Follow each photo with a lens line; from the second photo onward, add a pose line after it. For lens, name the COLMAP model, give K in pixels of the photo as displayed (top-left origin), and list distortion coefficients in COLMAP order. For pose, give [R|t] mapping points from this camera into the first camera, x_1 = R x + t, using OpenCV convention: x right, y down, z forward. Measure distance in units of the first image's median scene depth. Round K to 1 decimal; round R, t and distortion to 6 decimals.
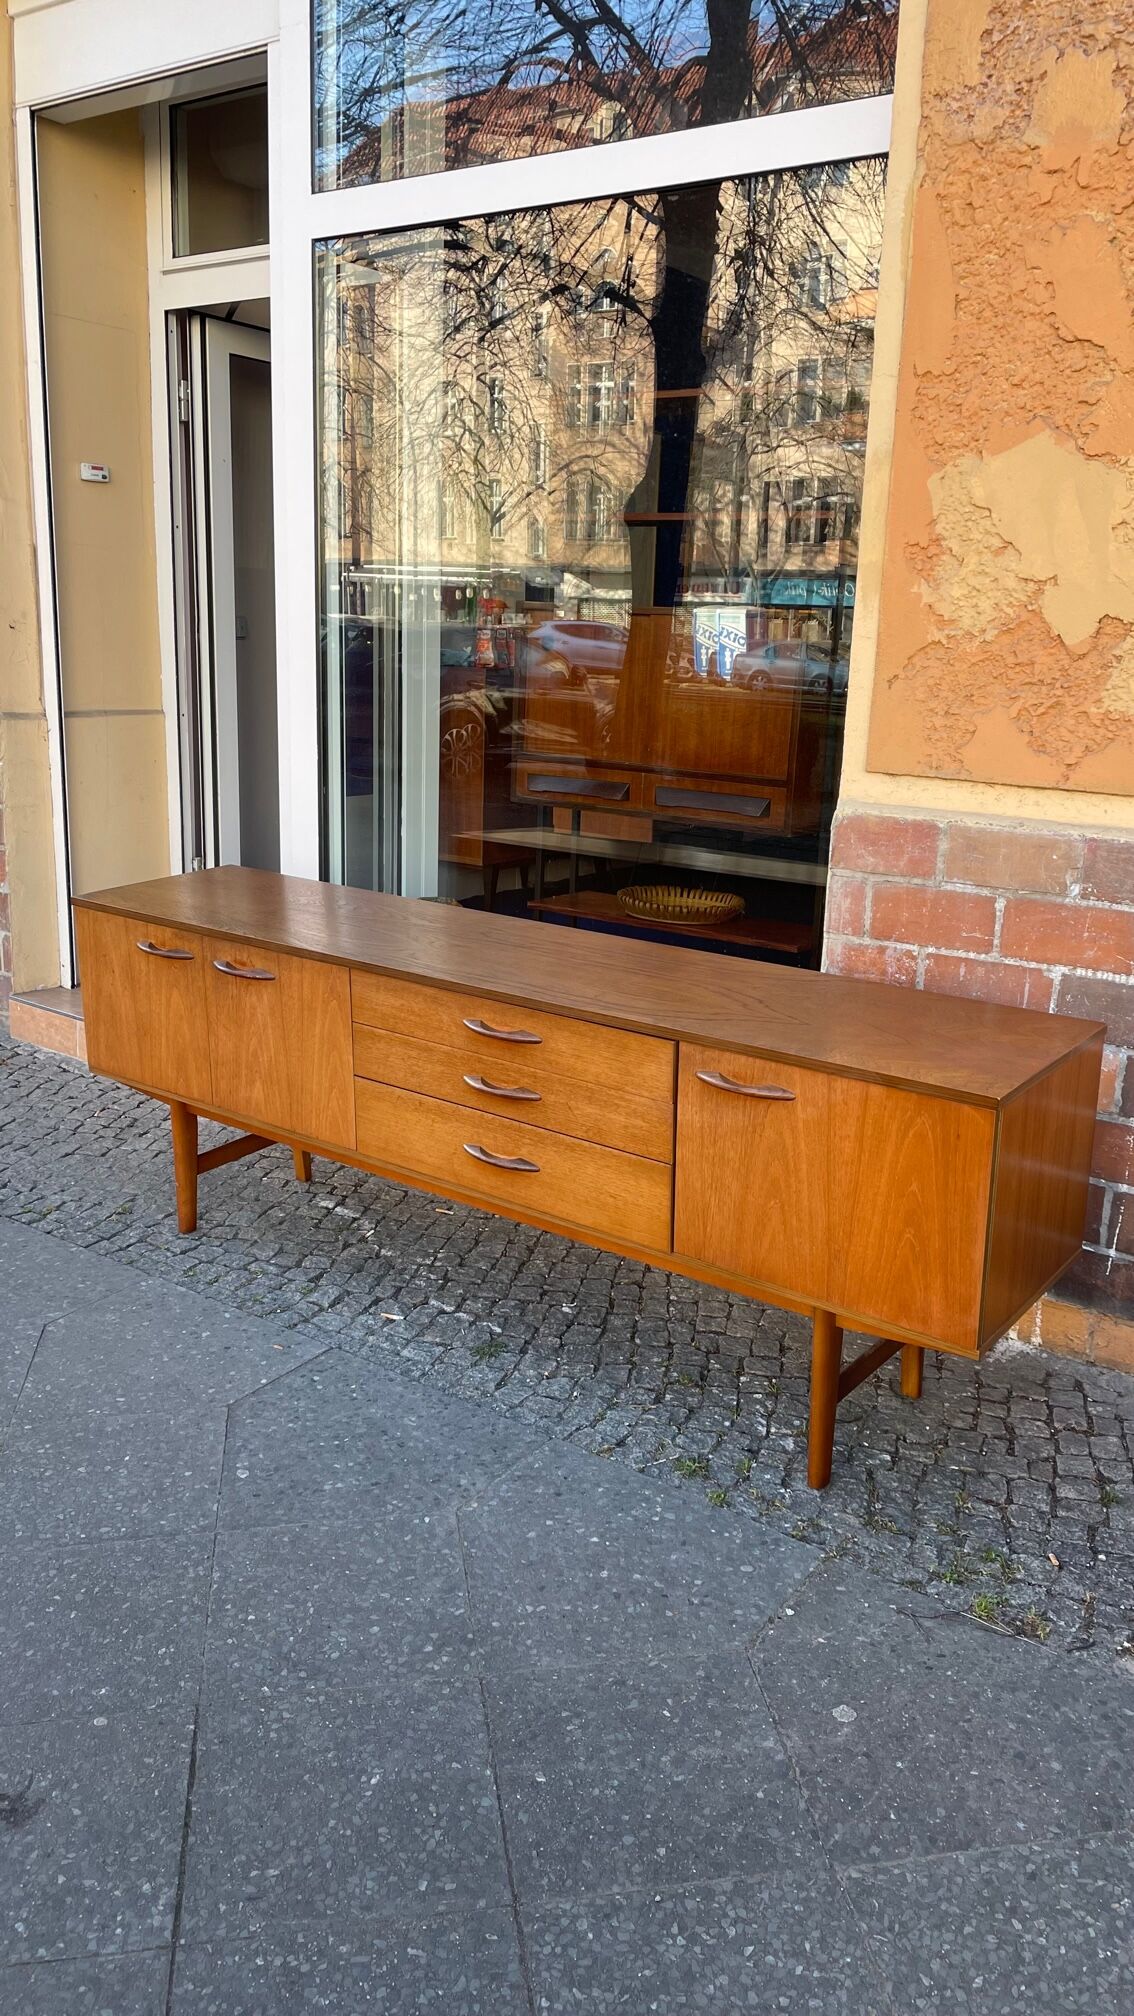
lens RADIAL K [[1515.2, 0, 569.8], [0, 1515.2, 982.5], [0, 0, 1]] dist [0.086051, -0.118325]
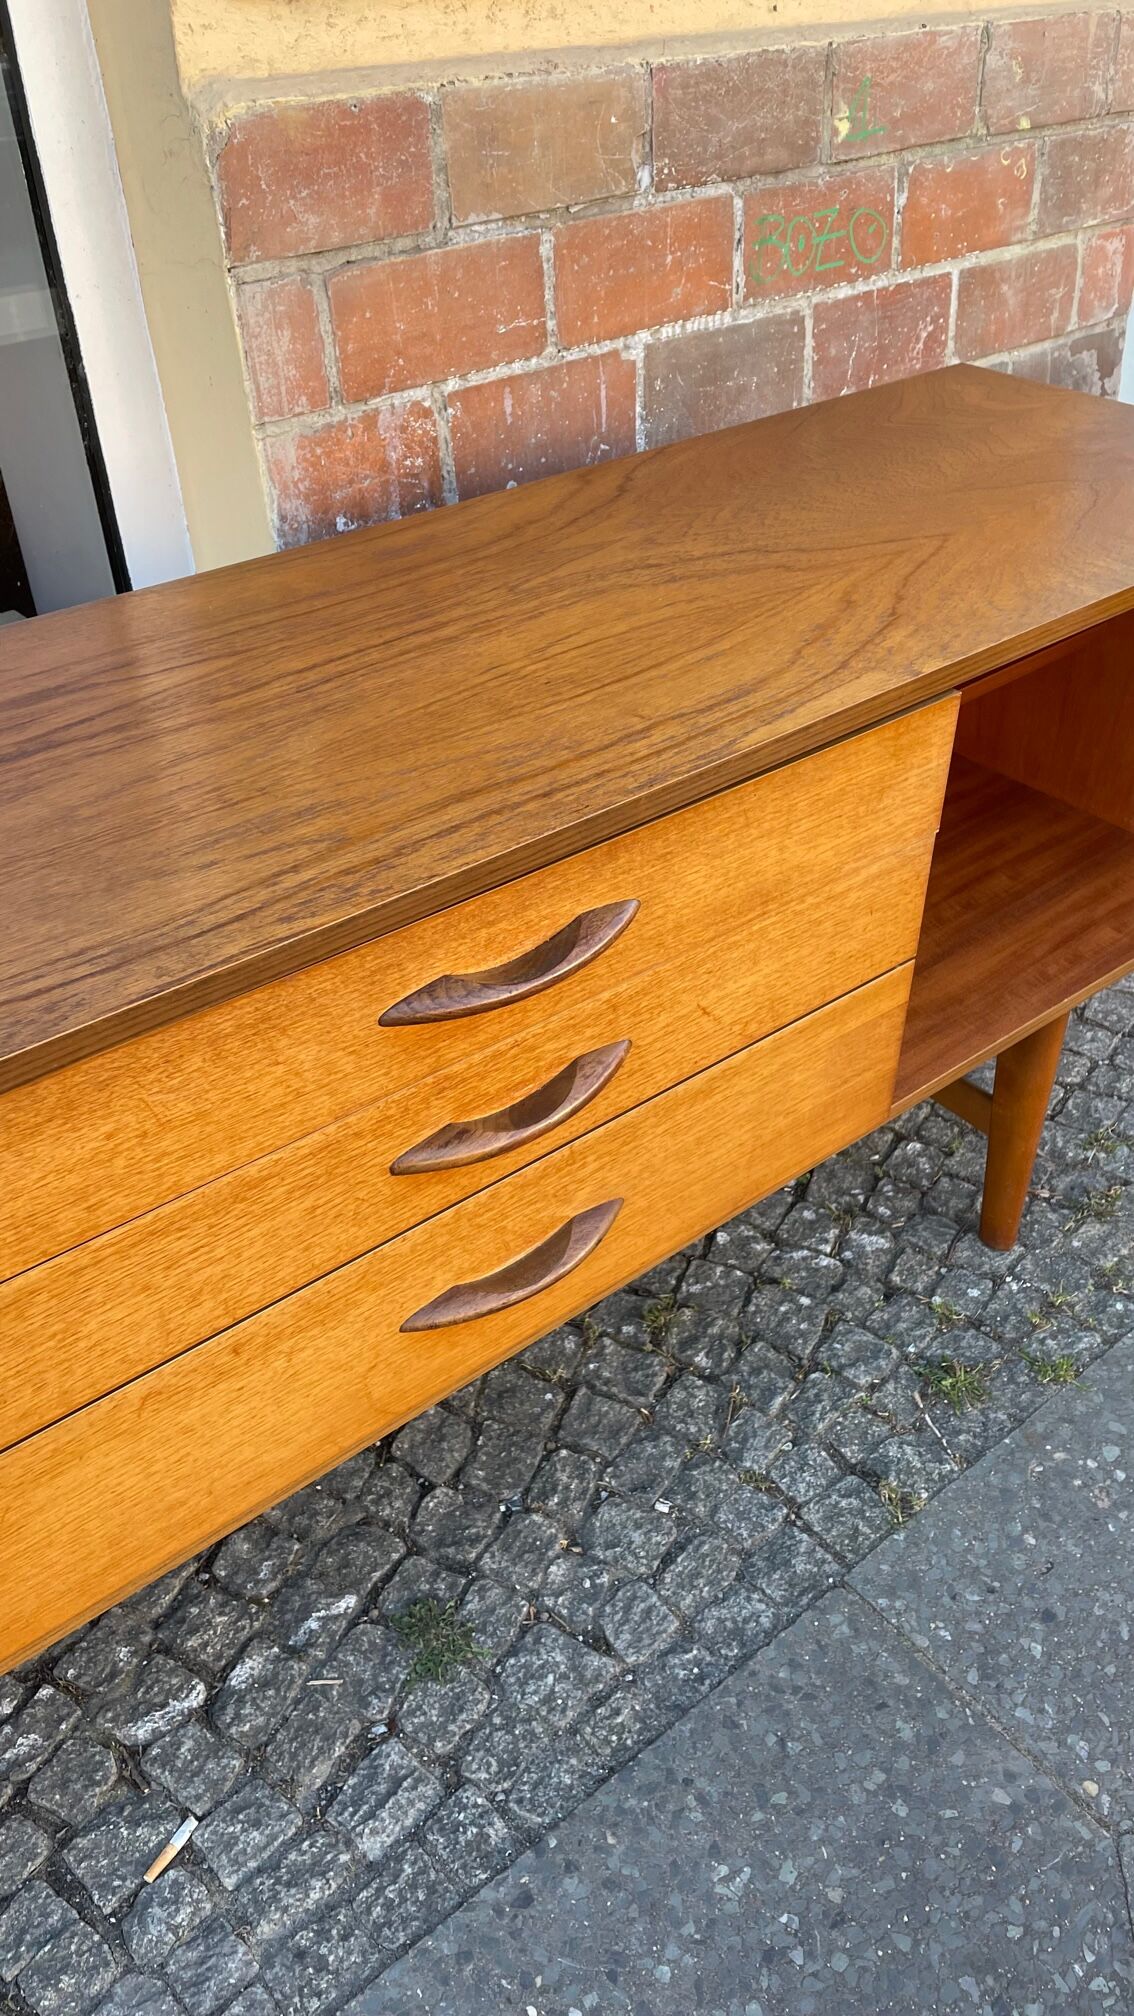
lens RADIAL K [[1515.2, 0, 563.7], [0, 1515.2, 983.6], [0, 0, 1]] dist [0.086051, -0.118325]
pose [[0.254647, -0.581753, 0.772475, -0.282571], [0.273577, 0.809514, 0.519463, -0.122637], [-0.927529, 0.079052, 0.365295, 0.846718]]
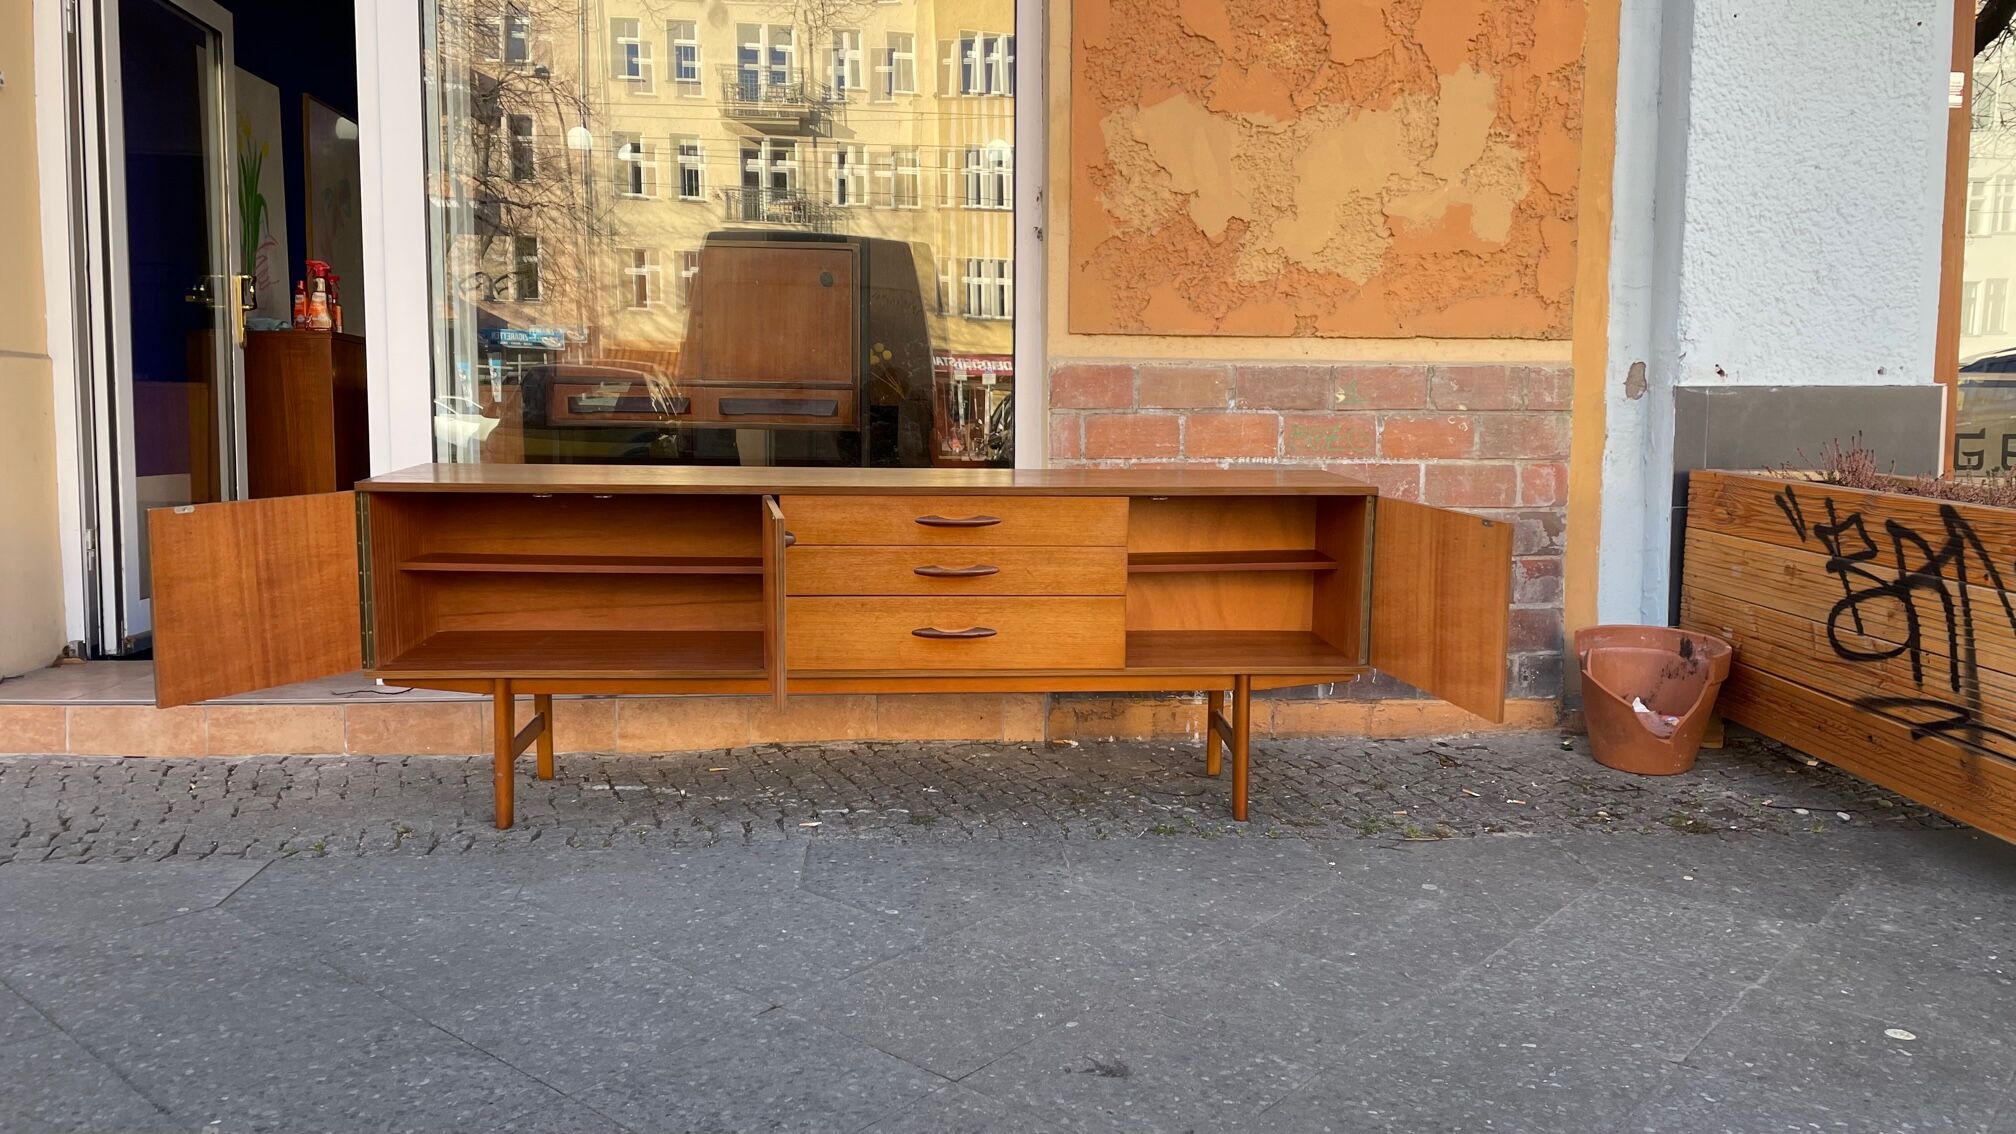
lens RADIAL K [[1515.2, 0, 1022.0], [0, 1515.2, 535.2], [0, 0, 1]] dist [0.086051, -0.118325]
pose [[0.760196, -0.077010, 0.645114, -0.758018], [0.168045, 0.982467, -0.080741, 0.144360], [-0.627586, 0.169787, 0.759808, 0.054438]]
